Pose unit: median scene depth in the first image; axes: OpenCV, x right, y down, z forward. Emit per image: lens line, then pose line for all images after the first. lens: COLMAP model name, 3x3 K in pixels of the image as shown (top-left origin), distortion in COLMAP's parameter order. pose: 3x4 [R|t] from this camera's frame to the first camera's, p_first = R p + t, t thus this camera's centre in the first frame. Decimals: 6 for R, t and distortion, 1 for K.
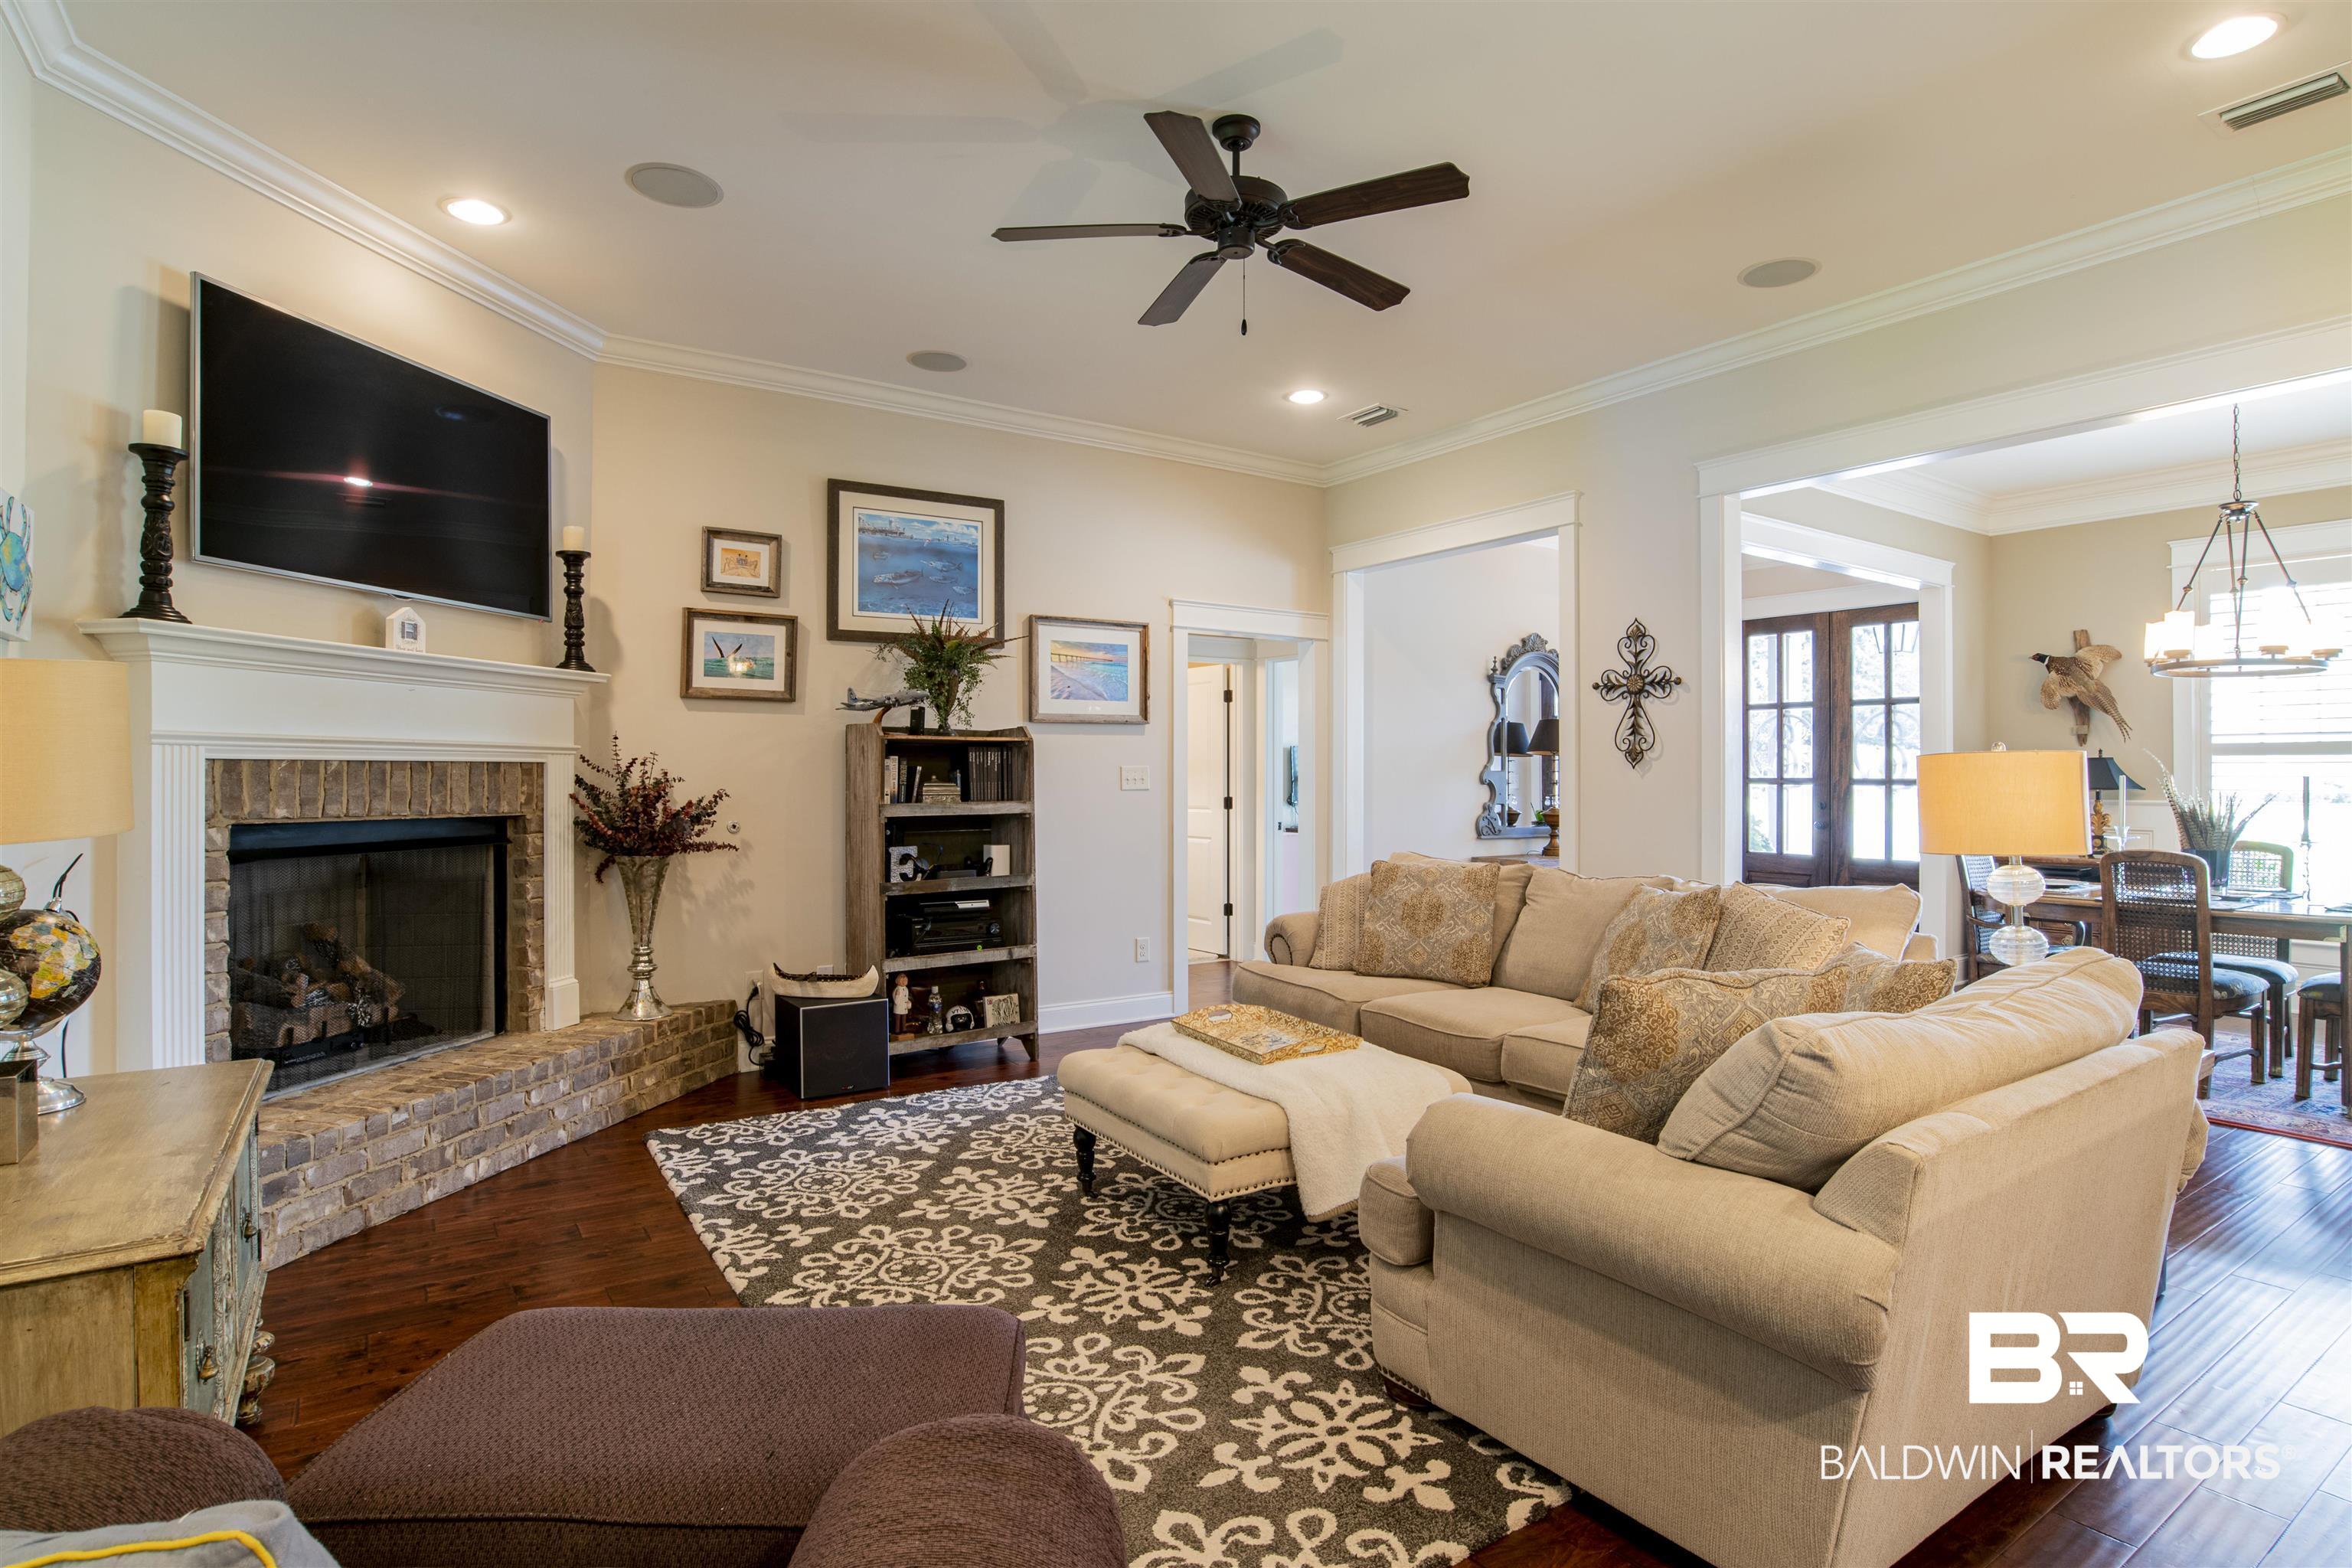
lens RADIAL K [[1218.3, 0, 1206.1], [0, 1218.3, 777.7], [0, 0, 1]] dist [-0.040142, 0.009551]
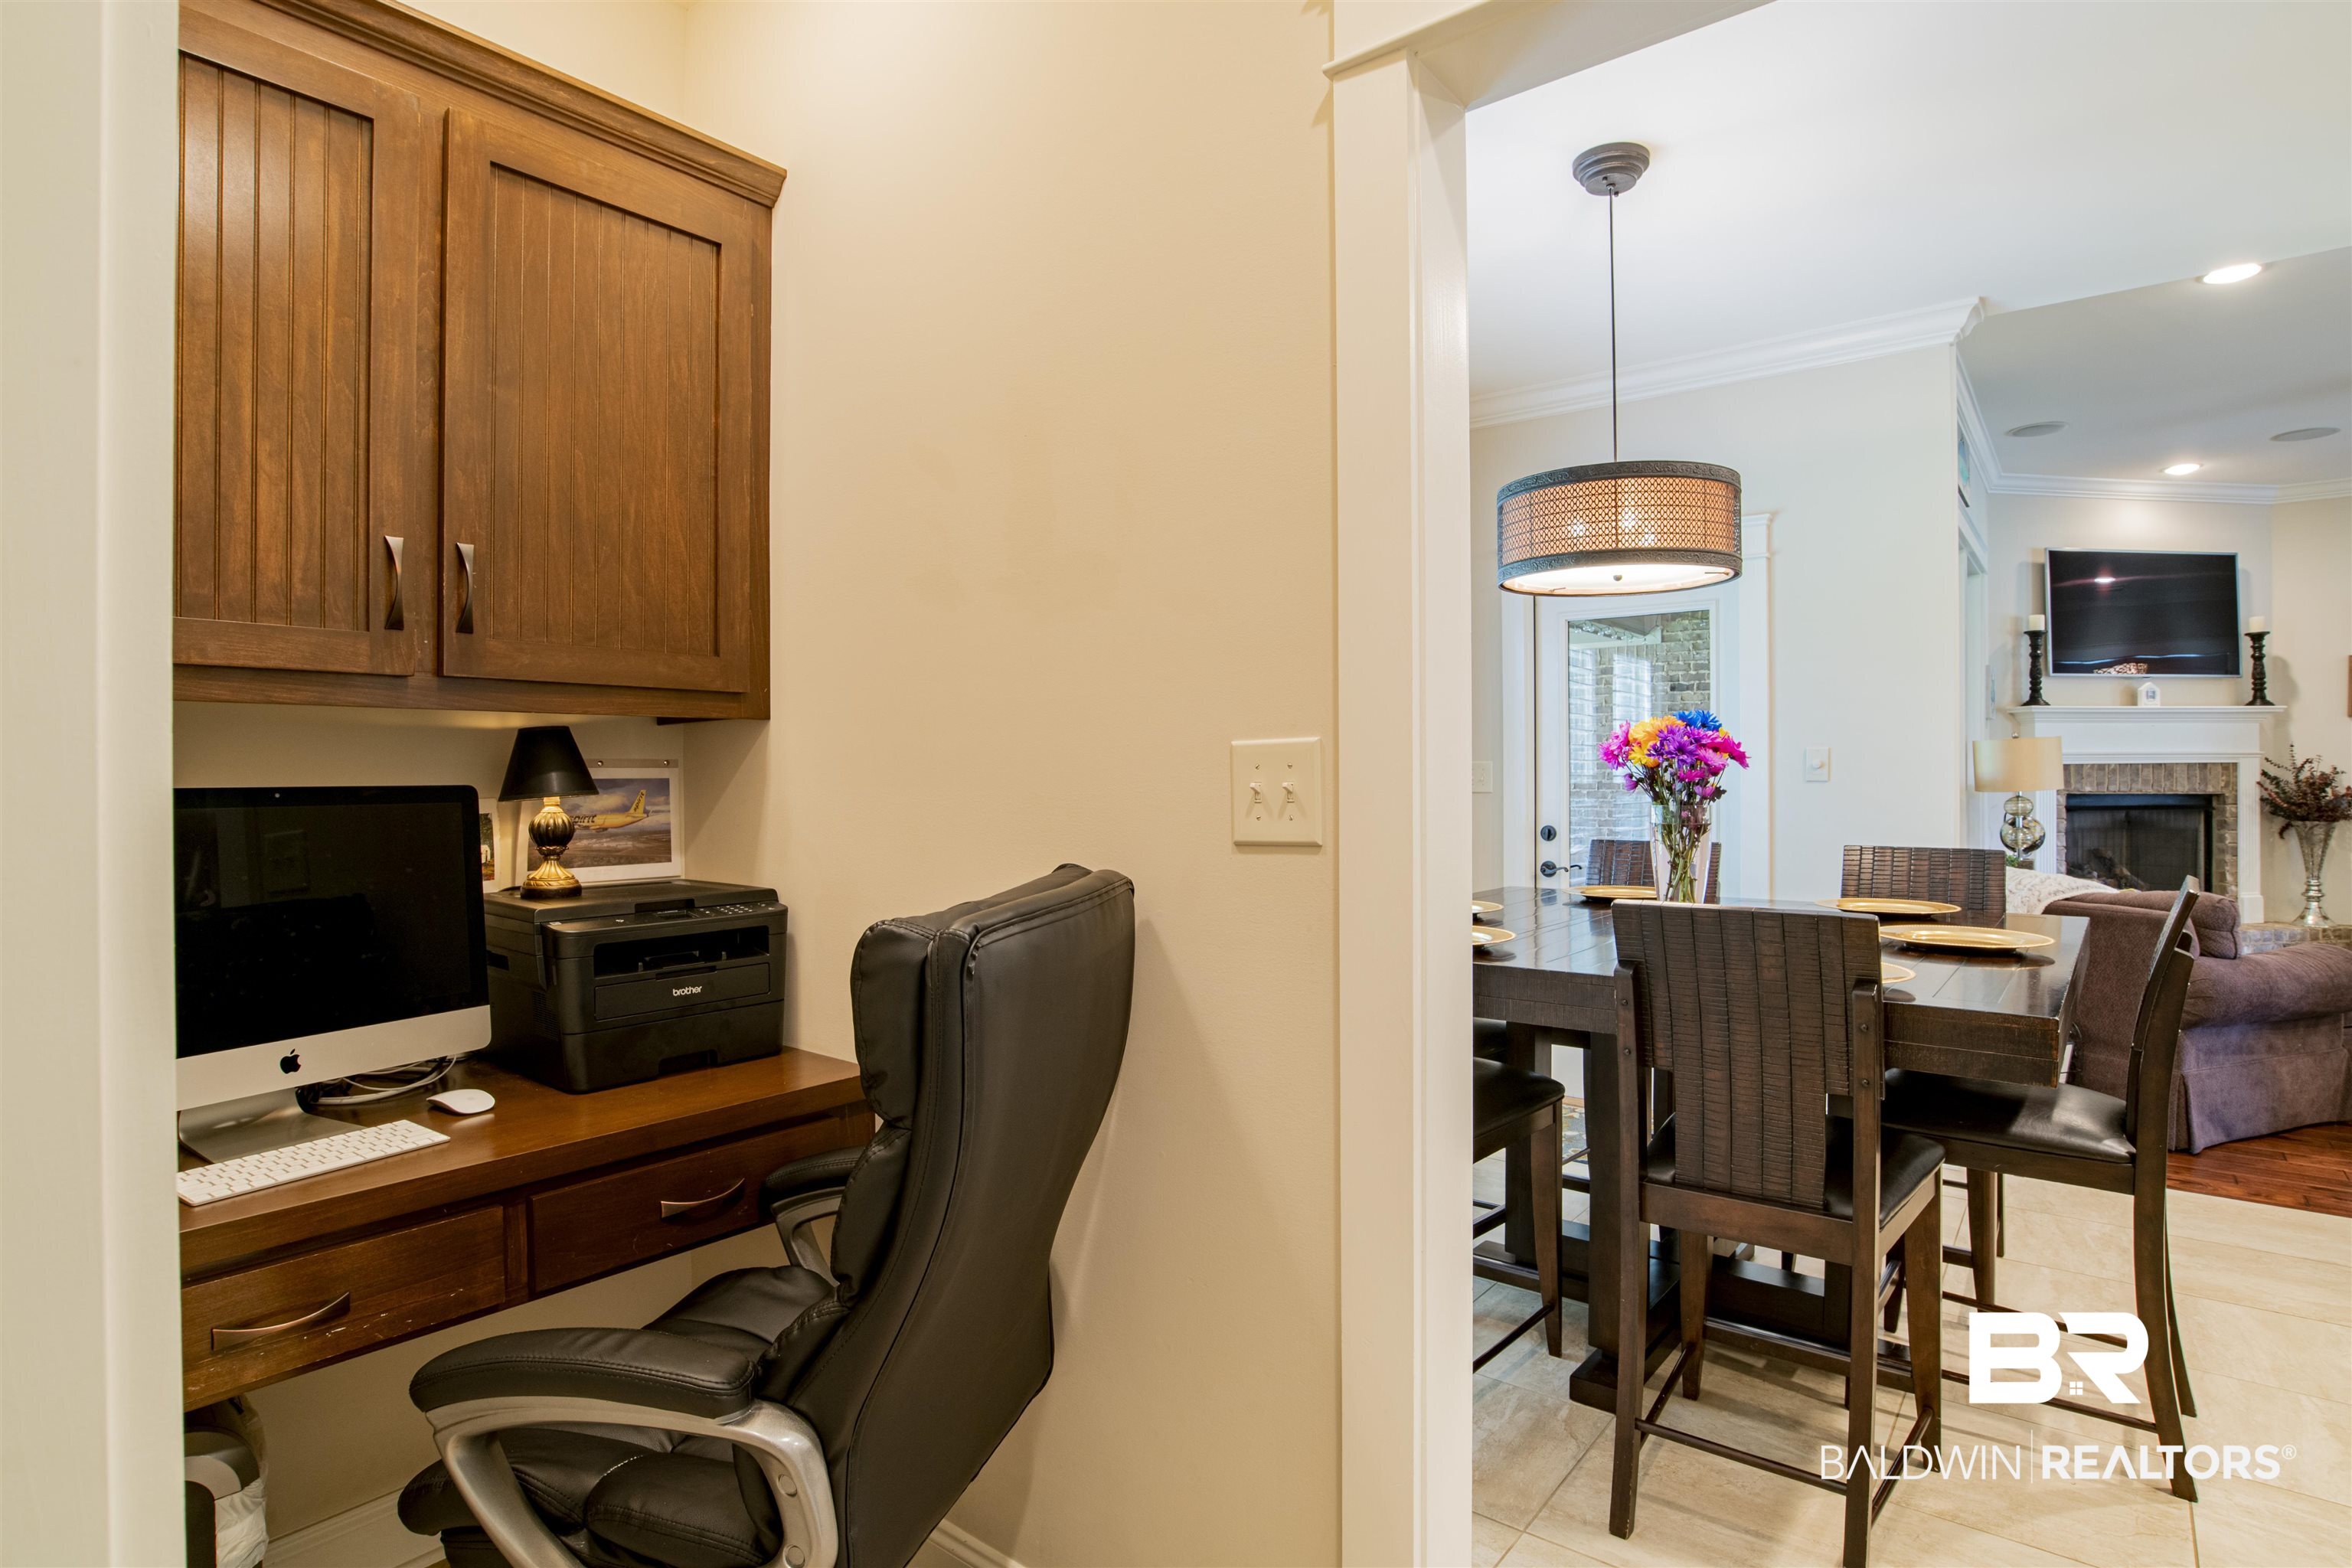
lens RADIAL K [[1158.6, 0, 1241.0], [0, 1158.6, 777.3], [0, 0, 1]] dist [-0.015533, 0.002036]
pose [[0.322823, -0.005276, -0.946445, 0.505516], [0.006165, 0.999975, -0.003472, 0.004962], [0.946439, -0.004714, 0.322848, -0.816179]]
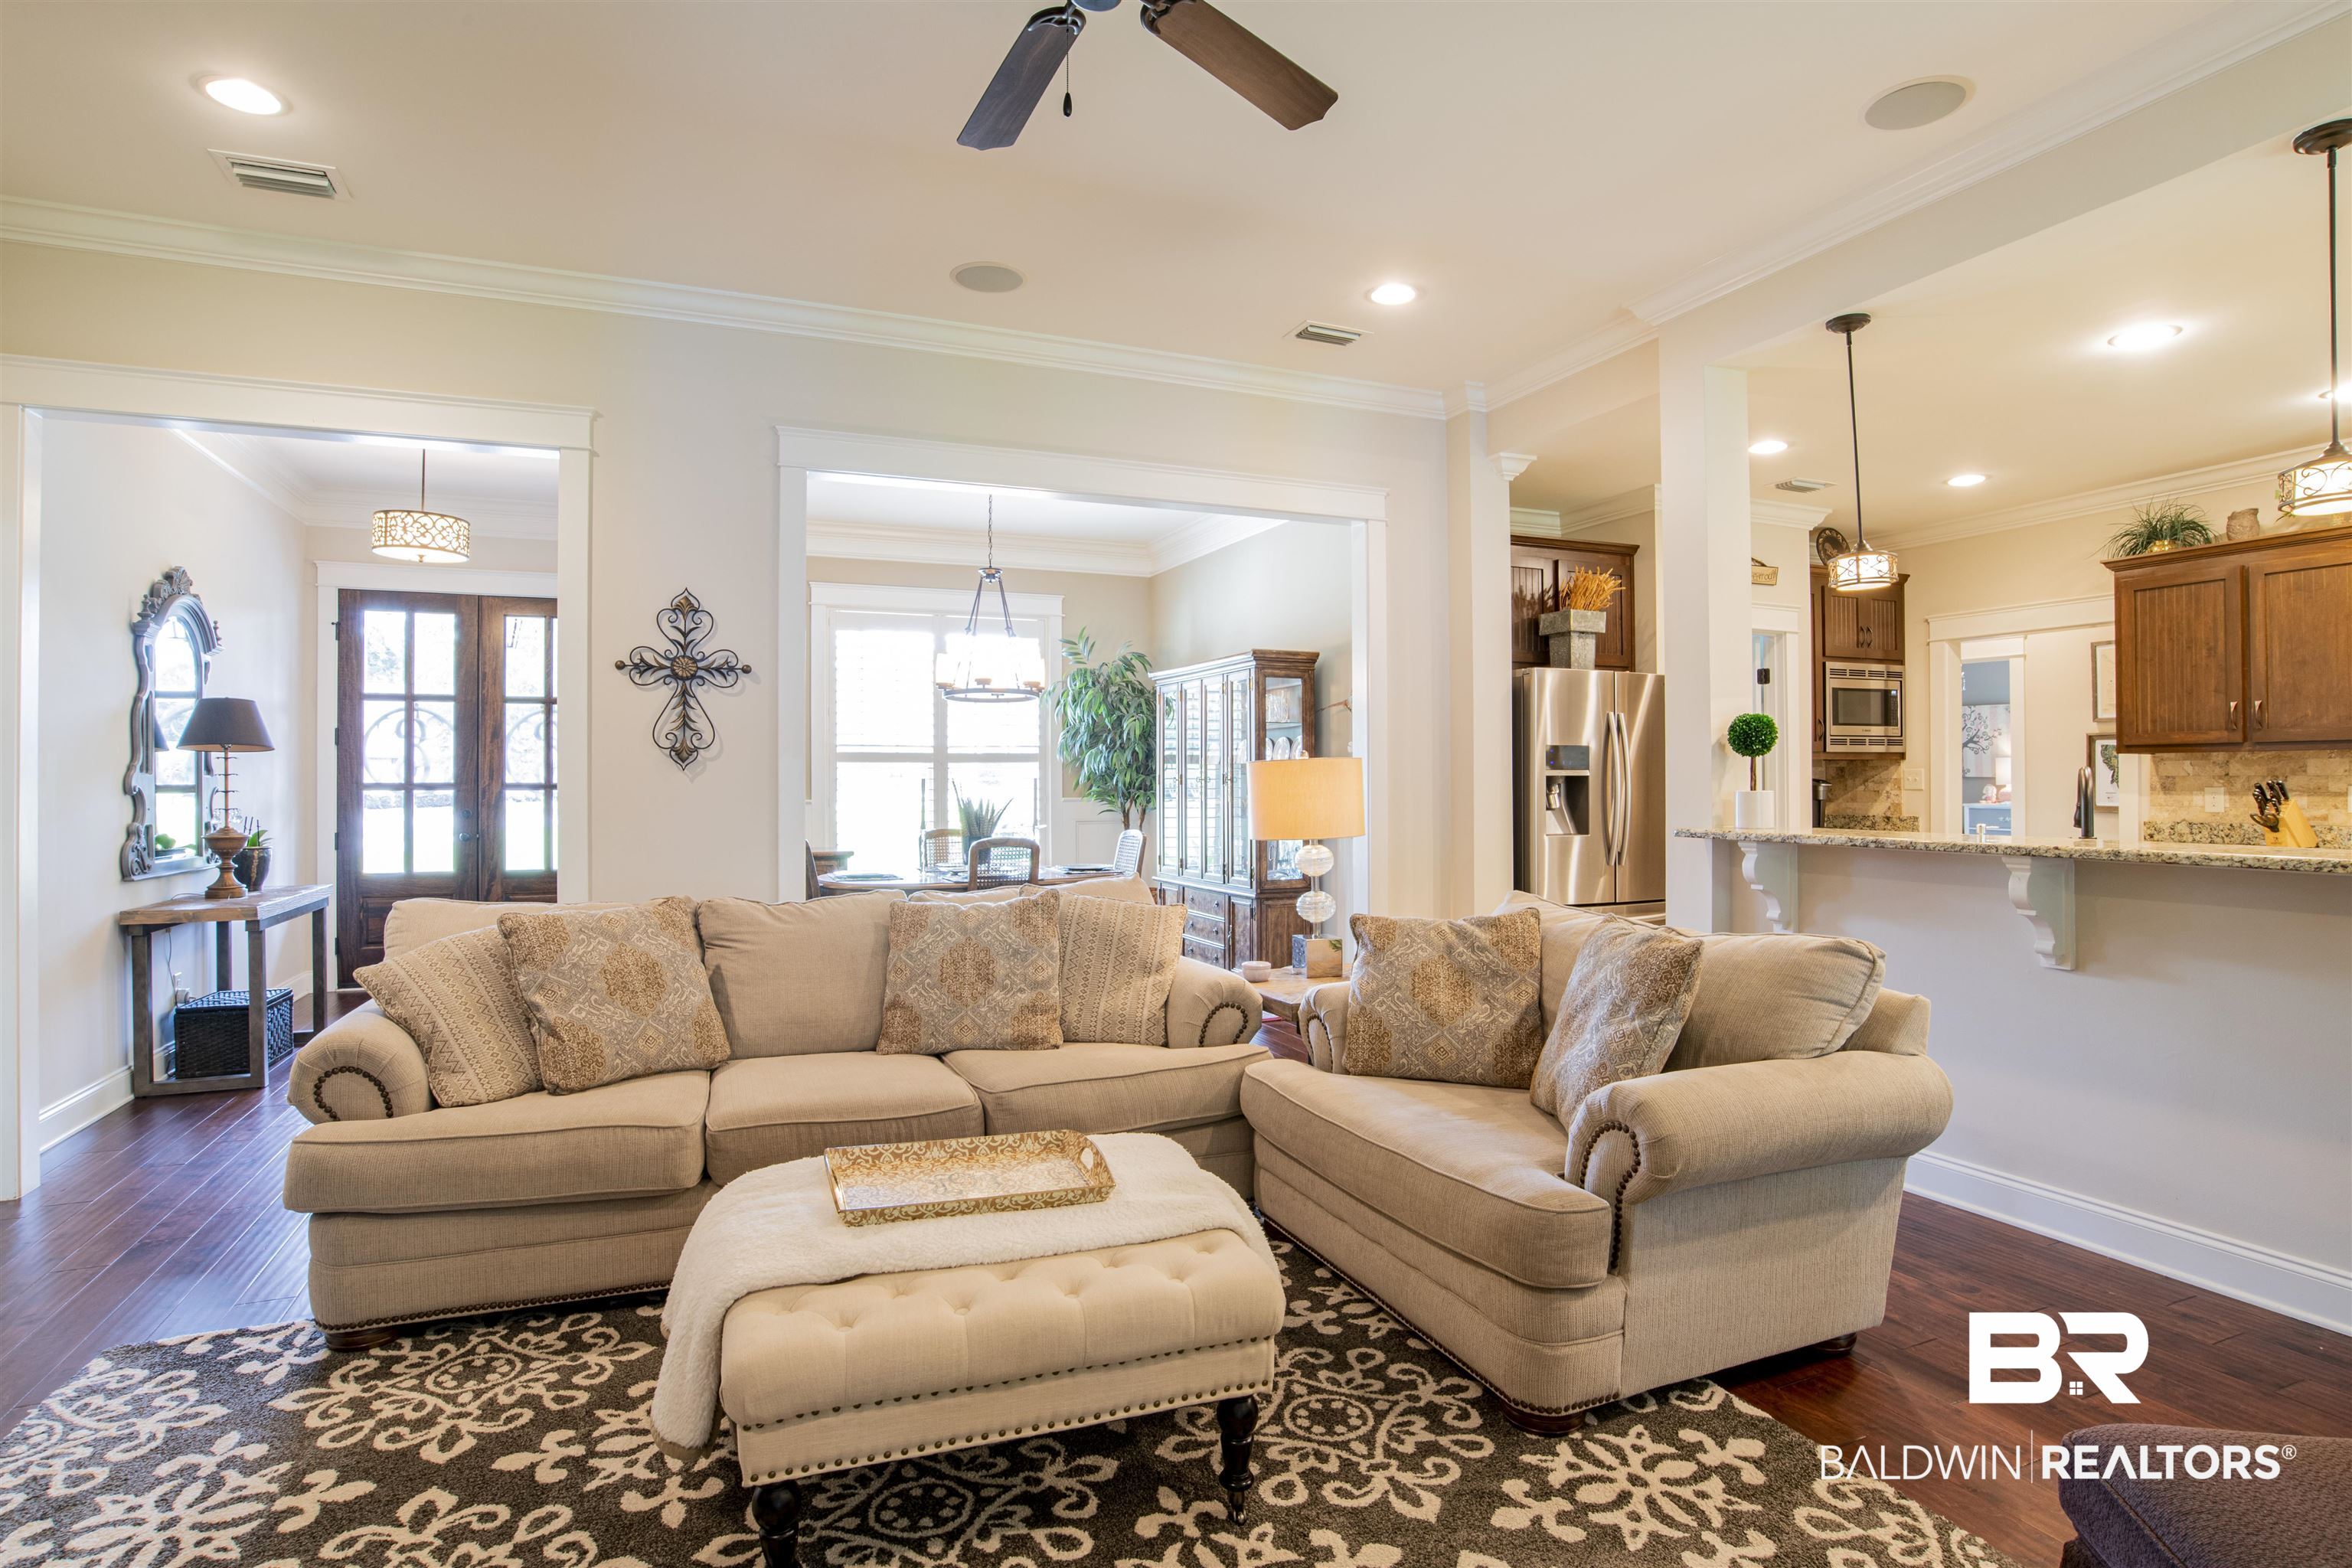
lens RADIAL K [[1218.3, 0, 1153.7], [0, 1218.3, 769.6], [0, 0, 1]] dist [-0.040142, 0.009551]
pose [[0.202346, 0.004820, 0.979302, -0.476569], [0.006712, 0.999958, -0.006308, -0.000586], [-0.979291, 0.007849, 0.202305, 0.641944]]
